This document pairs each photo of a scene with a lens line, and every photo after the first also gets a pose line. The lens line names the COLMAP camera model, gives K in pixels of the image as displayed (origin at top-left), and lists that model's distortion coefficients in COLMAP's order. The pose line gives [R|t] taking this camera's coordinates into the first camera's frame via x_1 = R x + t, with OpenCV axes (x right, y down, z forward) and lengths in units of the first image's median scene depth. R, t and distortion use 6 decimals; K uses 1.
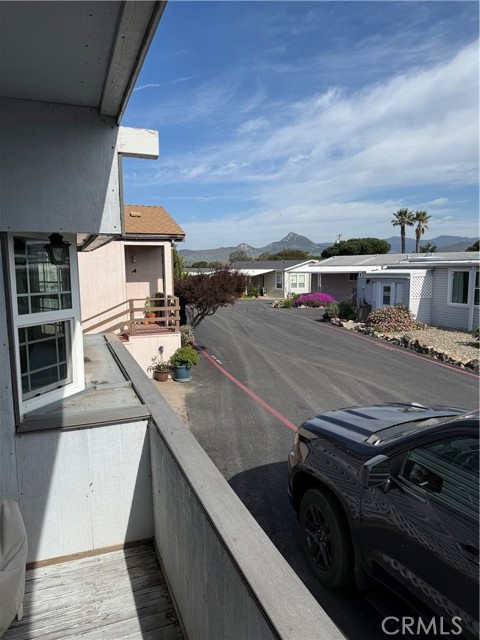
lens RADIAL K [[457.3, 0, 235.0], [0, 457.3, 316.9], [0, 0, 1]] dist [0.007720, -0.014837]
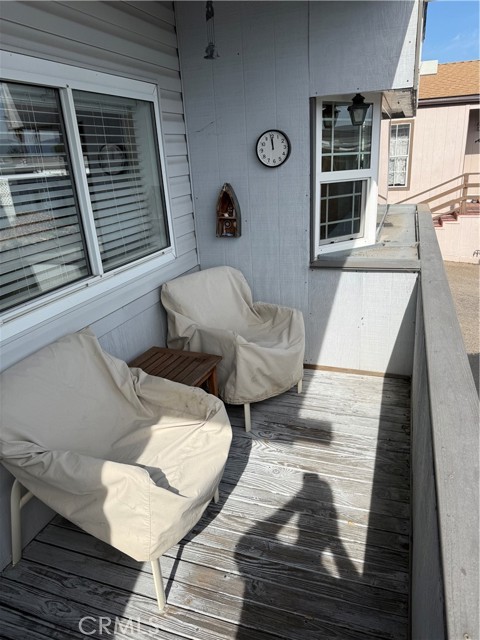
lens RADIAL K [[457.3, 0, 244.0], [0, 457.3, 320.3], [0, 0, 1]] dist [0.007720, -0.014837]
pose [[0.778007, 0.191561, -0.598340, 0.160100], [-0.028791, 0.962252, 0.270632, 0.049906], [0.627596, -0.193327, 0.754154, -0.105872]]
